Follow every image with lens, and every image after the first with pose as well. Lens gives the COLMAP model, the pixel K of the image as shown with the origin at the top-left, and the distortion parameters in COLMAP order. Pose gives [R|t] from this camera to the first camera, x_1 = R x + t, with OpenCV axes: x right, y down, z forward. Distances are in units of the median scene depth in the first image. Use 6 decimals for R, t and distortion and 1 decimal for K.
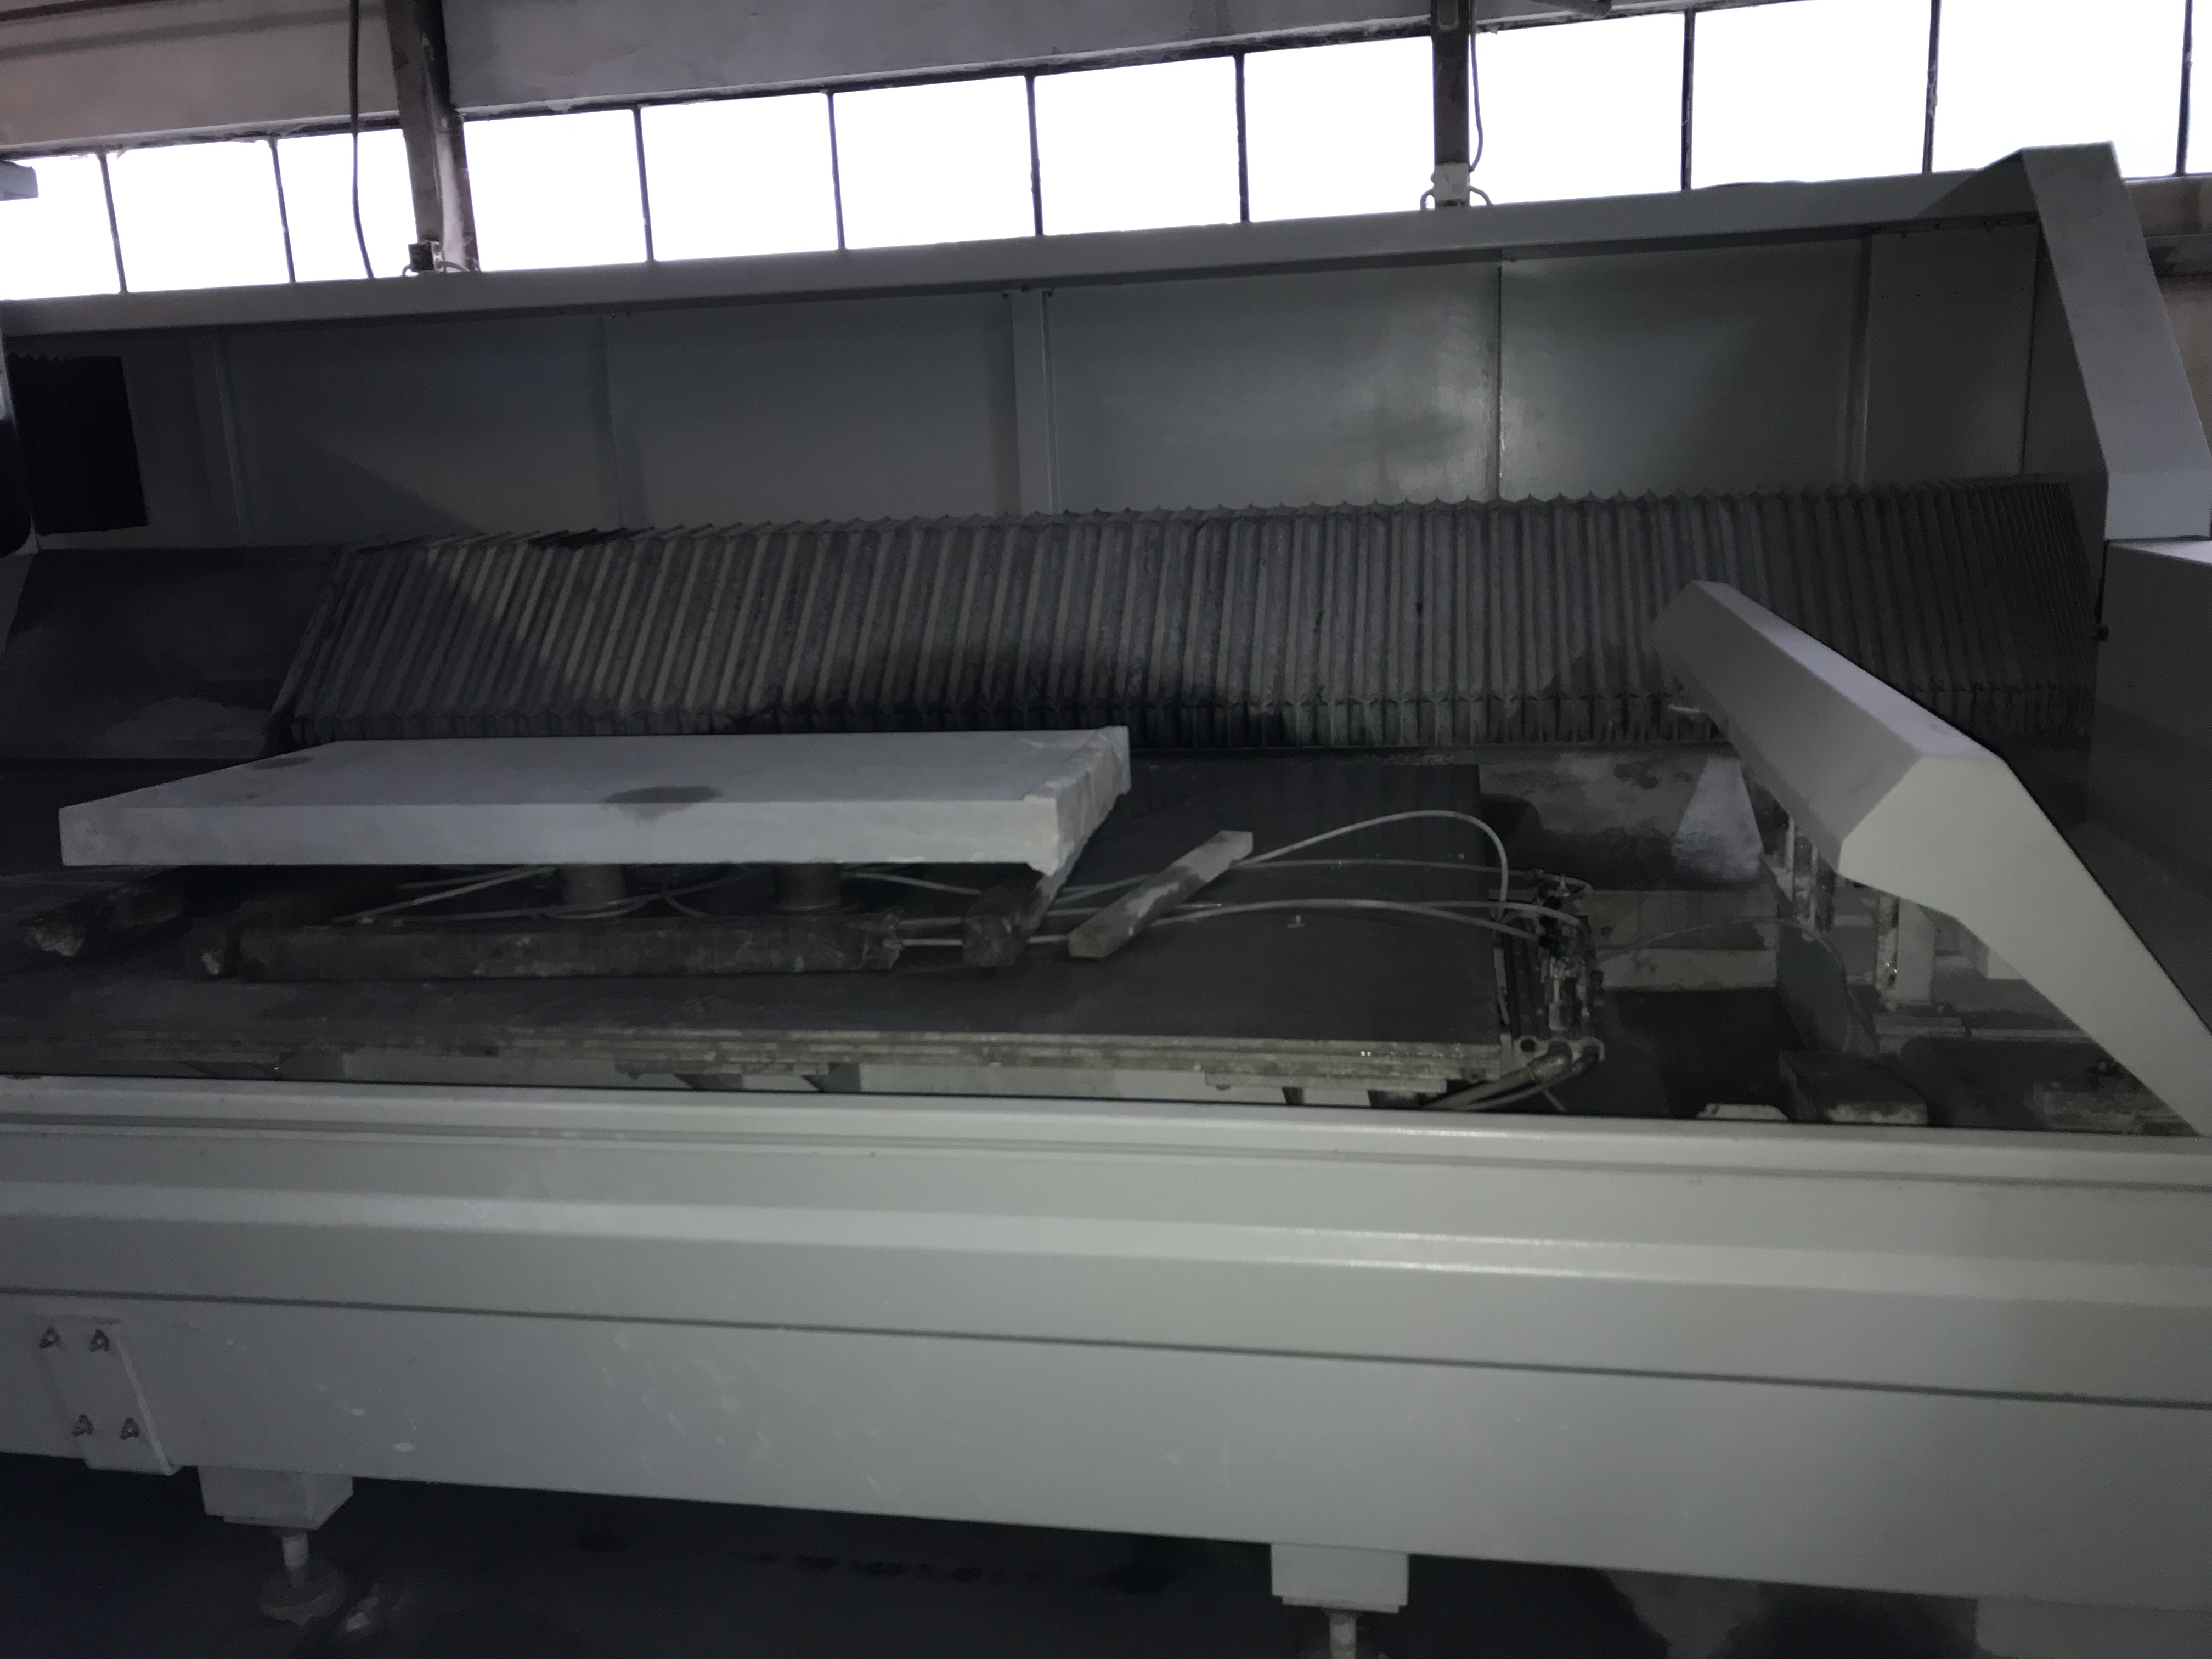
lens RADIAL K [[1818.6, 0, 1106.0], [0, 1818.6, 829.5], [0, 0, 1]] dist [-0.004861, 0.004042]
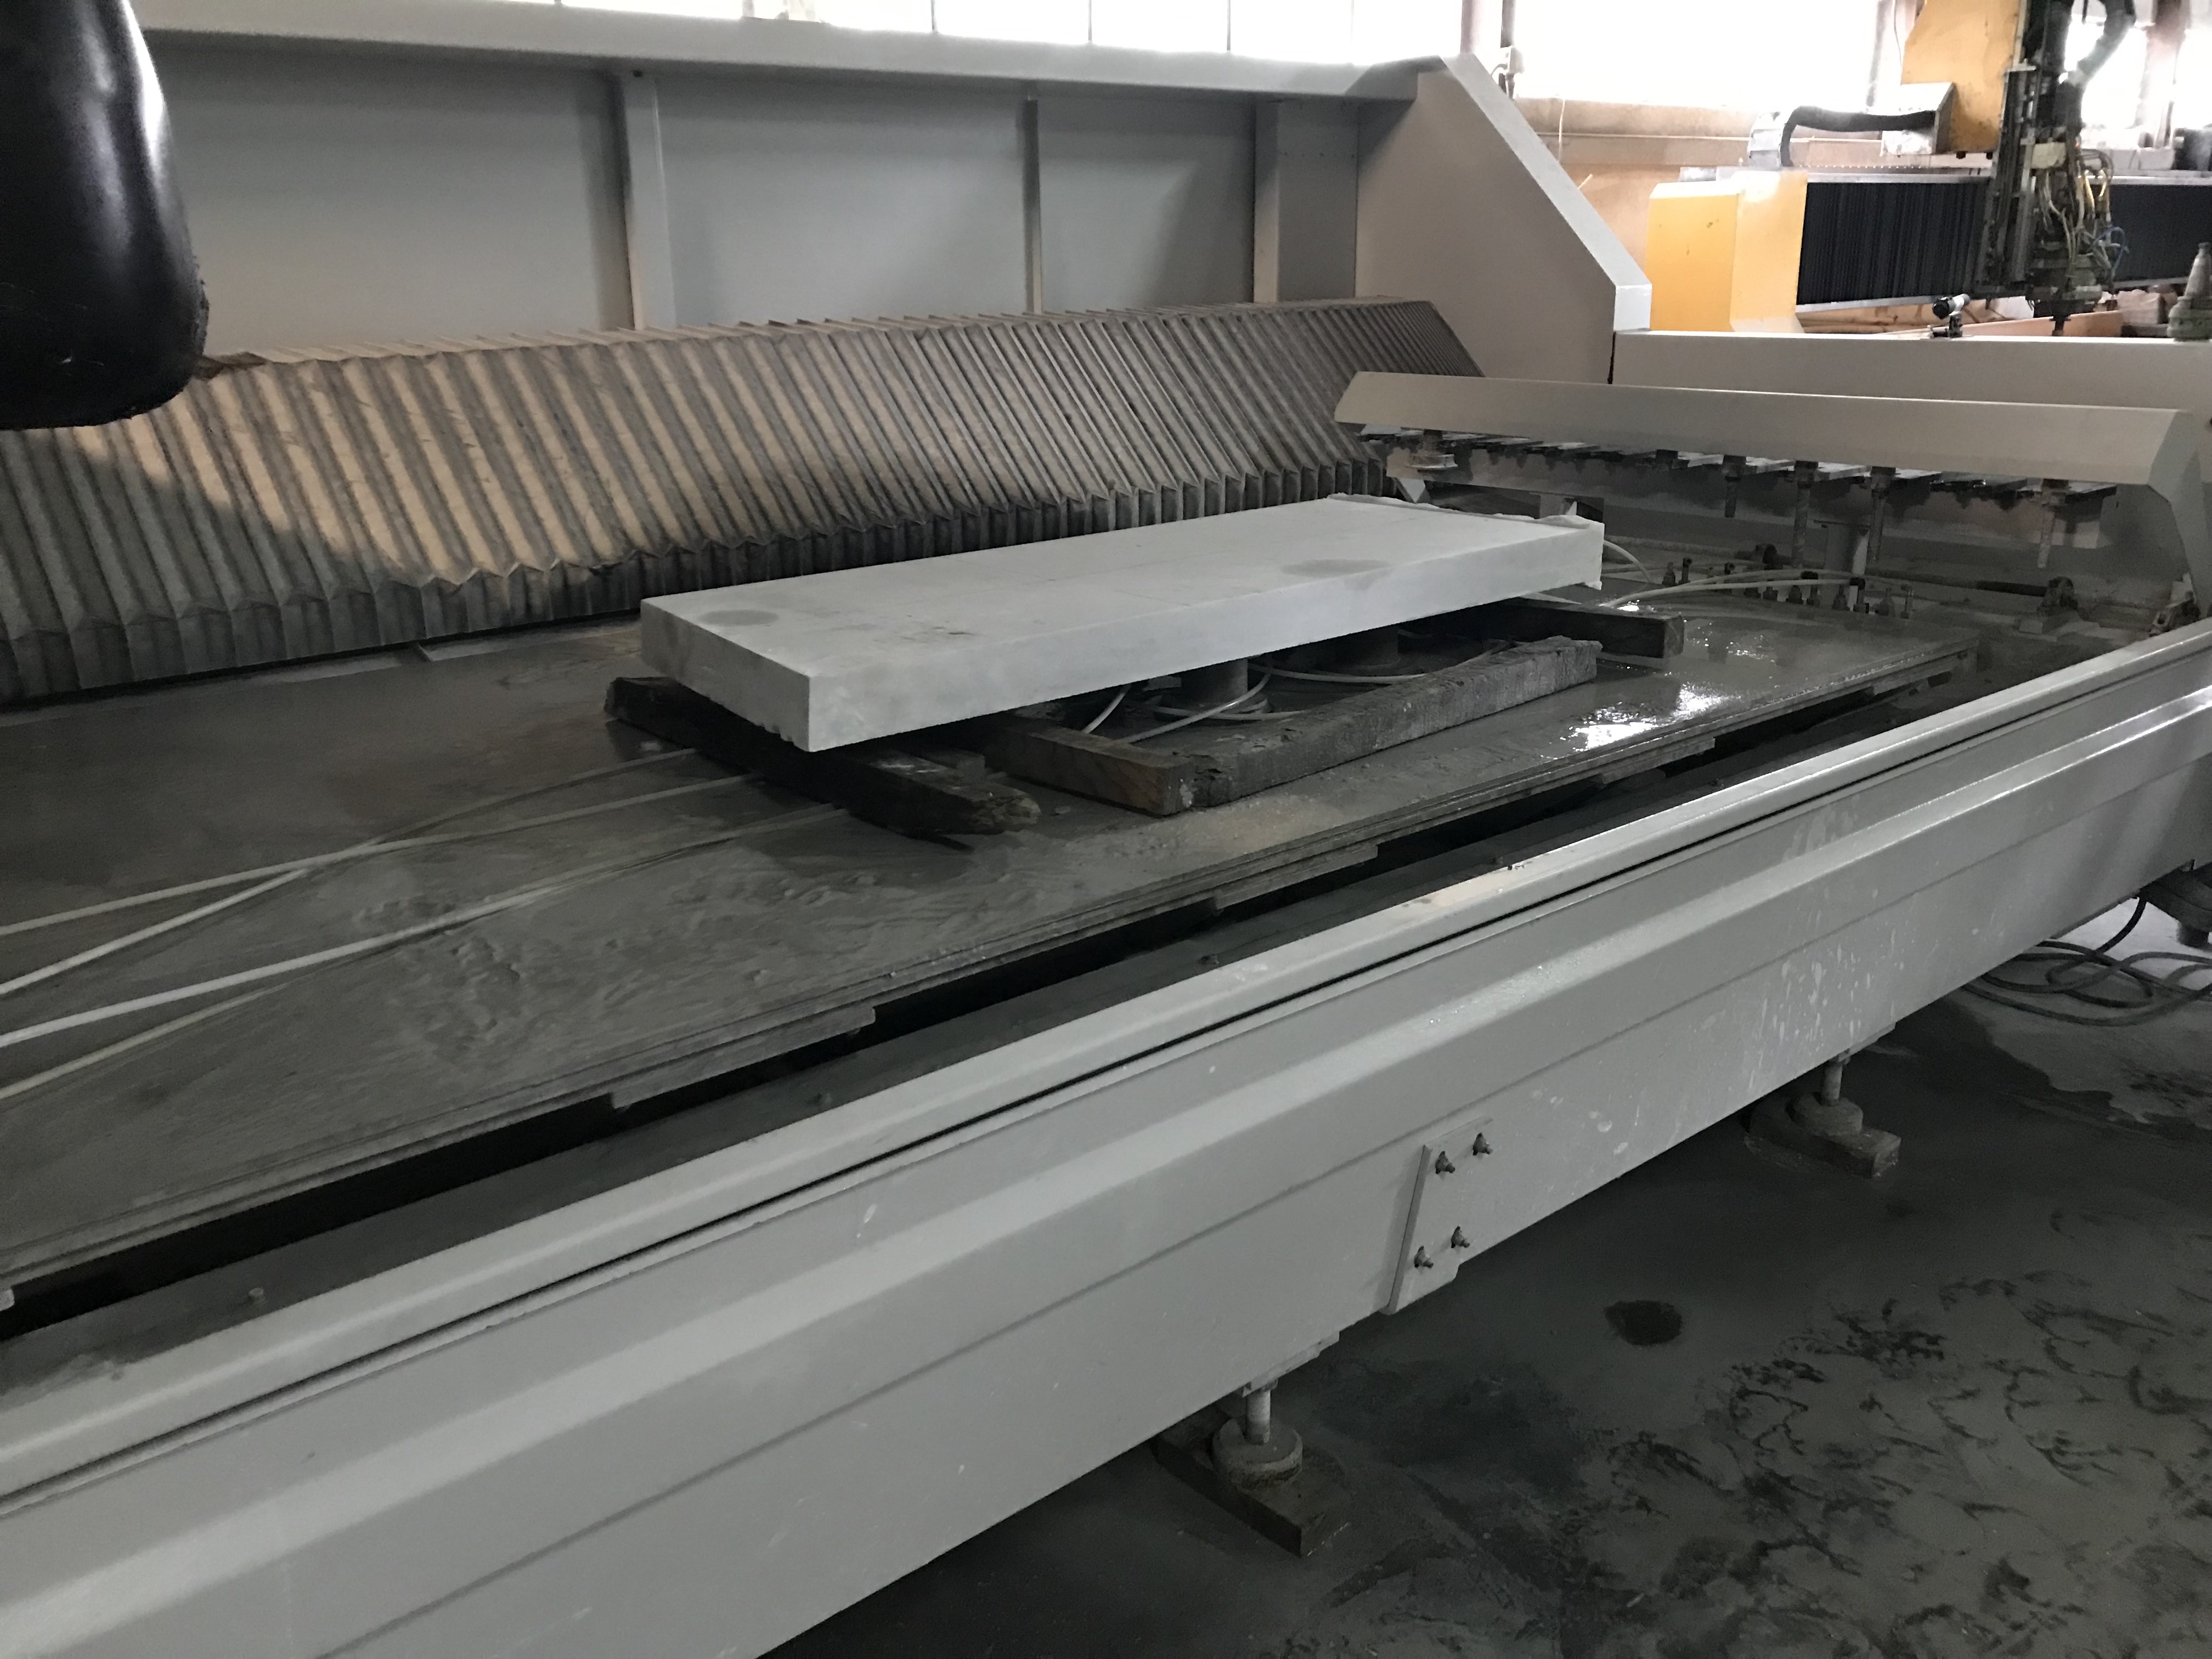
lens RADIAL K [[1789.1, 0, 1106.0], [0, 1789.1, 829.5], [0, 0, 1]] dist [0.053382, -0.058471]
pose [[0.640222, -0.203472, 0.740753, -0.648884], [0.154725, 0.978677, 0.135099, -0.017752], [-0.752447, 0.028119, 0.658053, 0.258389]]
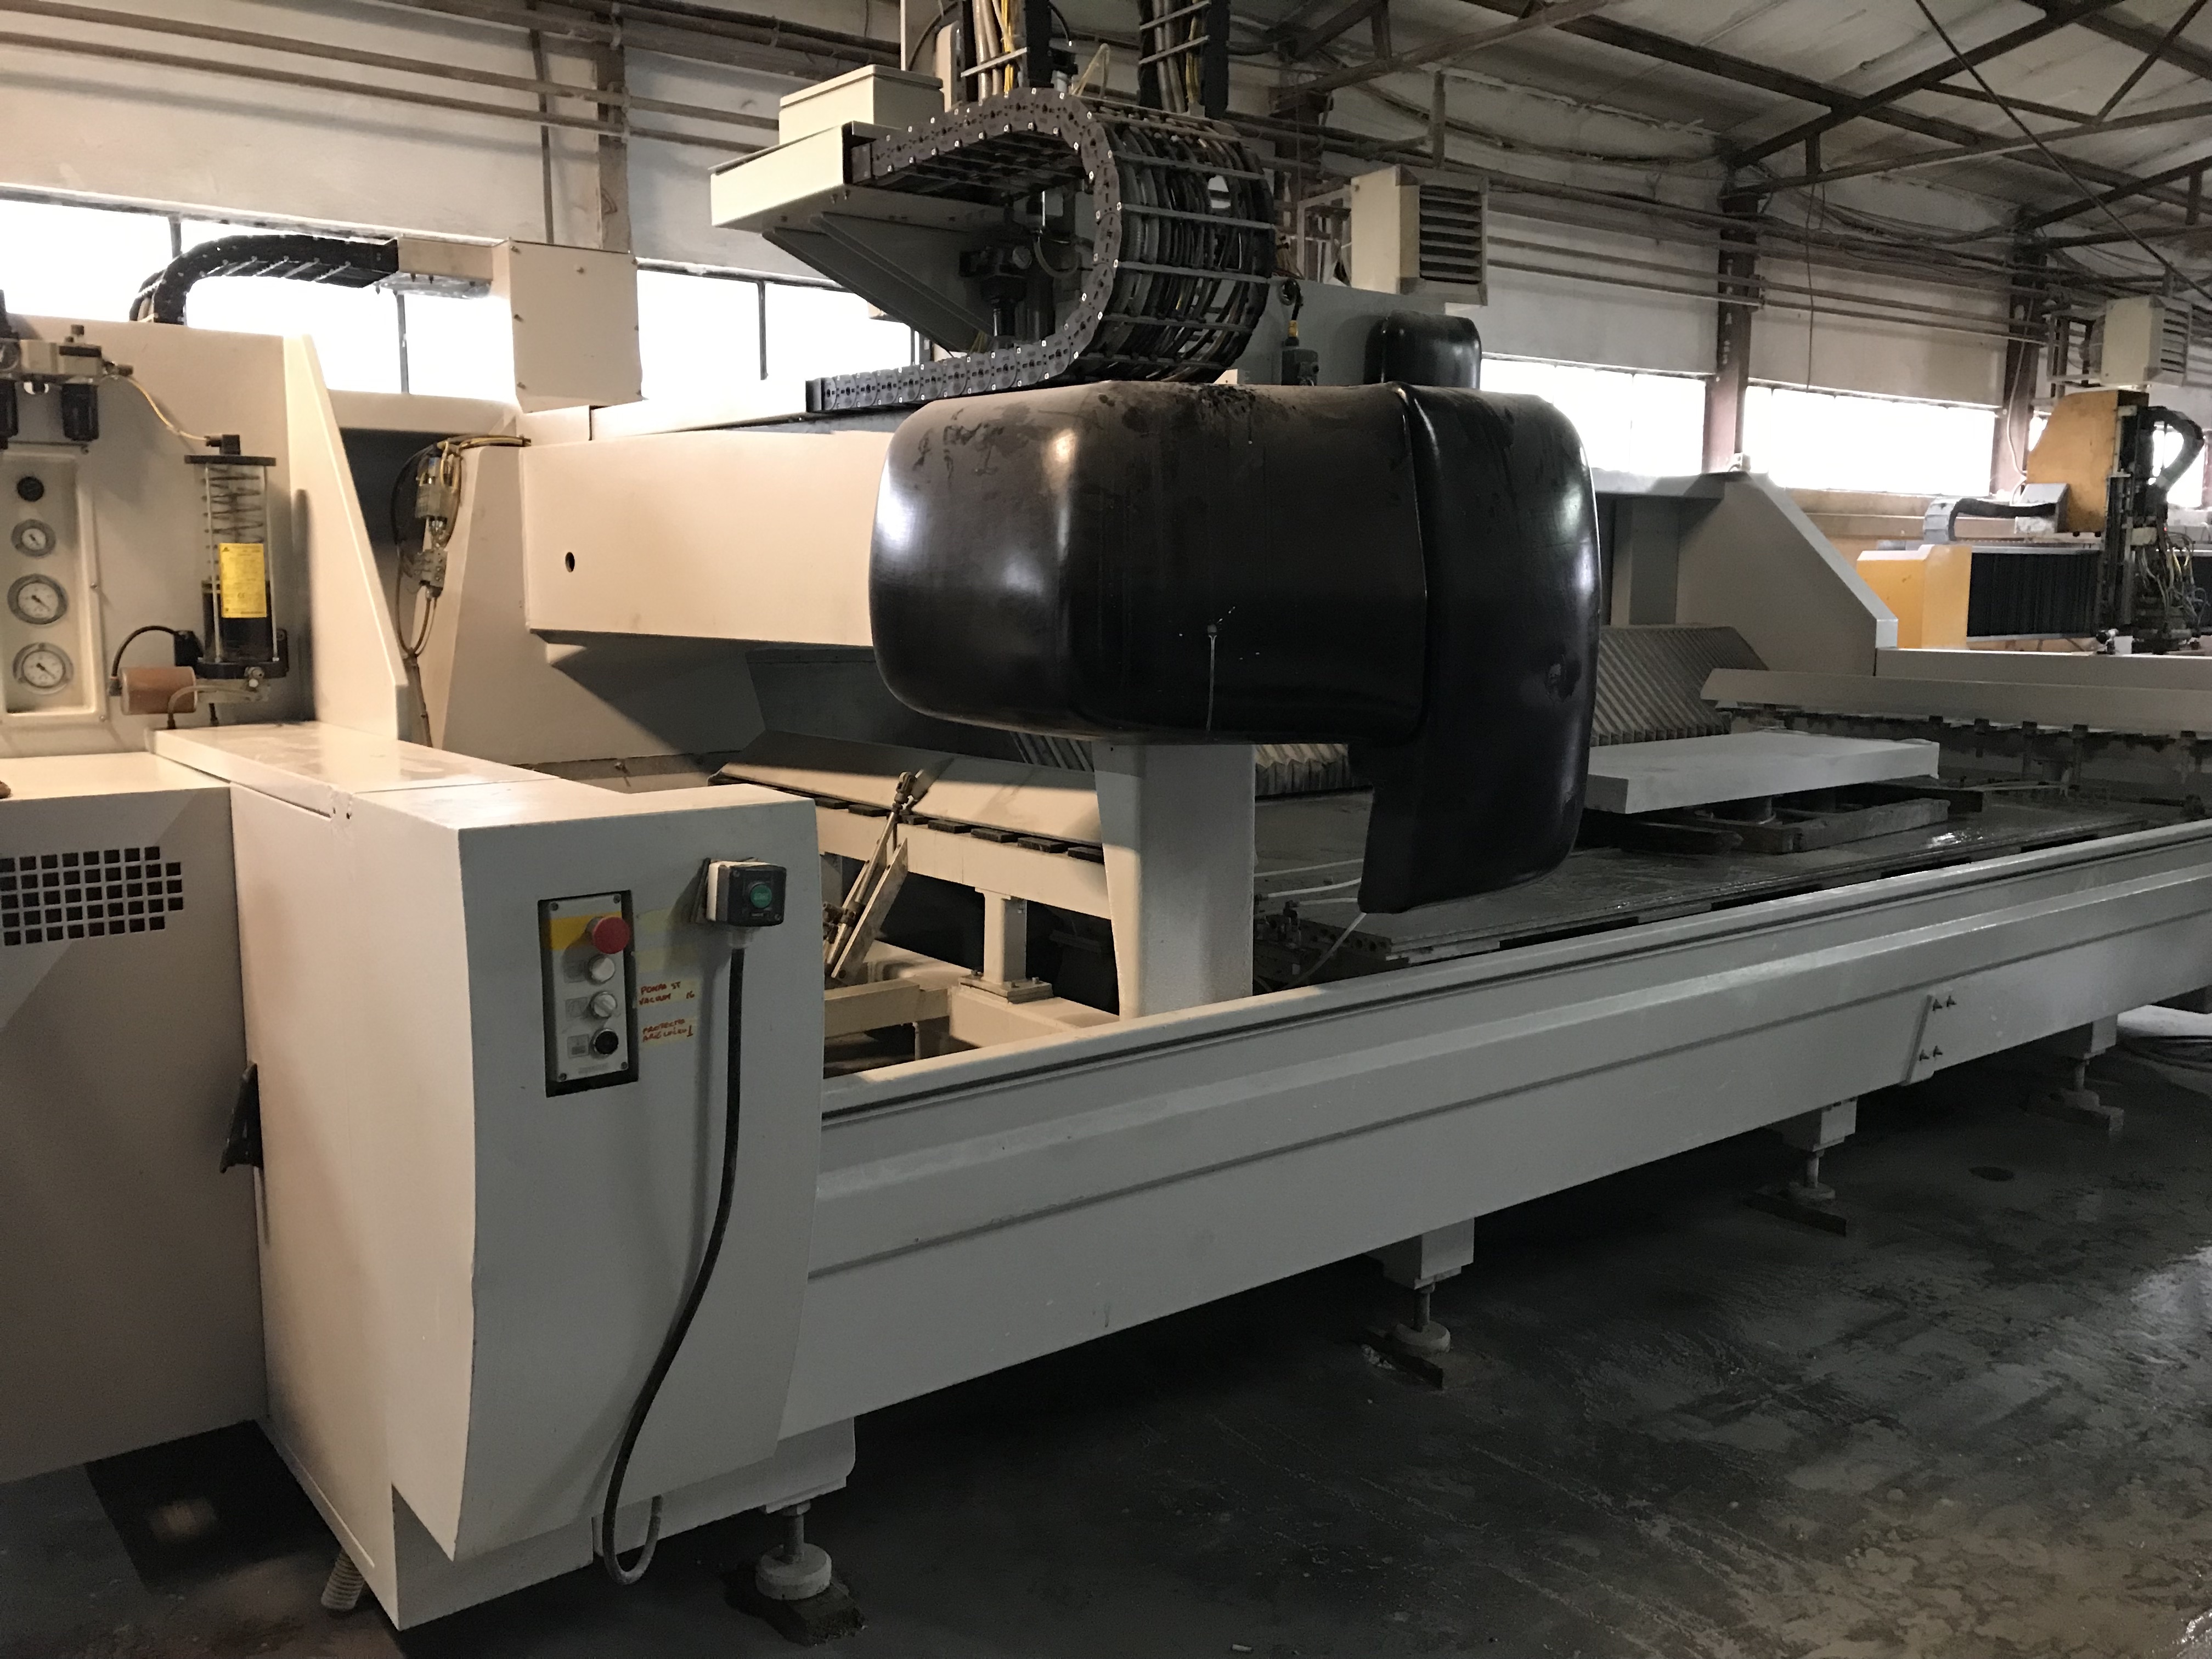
lens RADIAL K [[1810.8, 0, 1097.2], [0, 1810.8, 827.2], [0, 0, 1]] dist [0.009580, 0.013354]
pose [[0.673318, -0.054007, 0.737378, -1.292993], [0.127618, 0.990849, -0.043959, 0.026905], [-0.728256, 0.123701, 0.674048, 0.152008]]
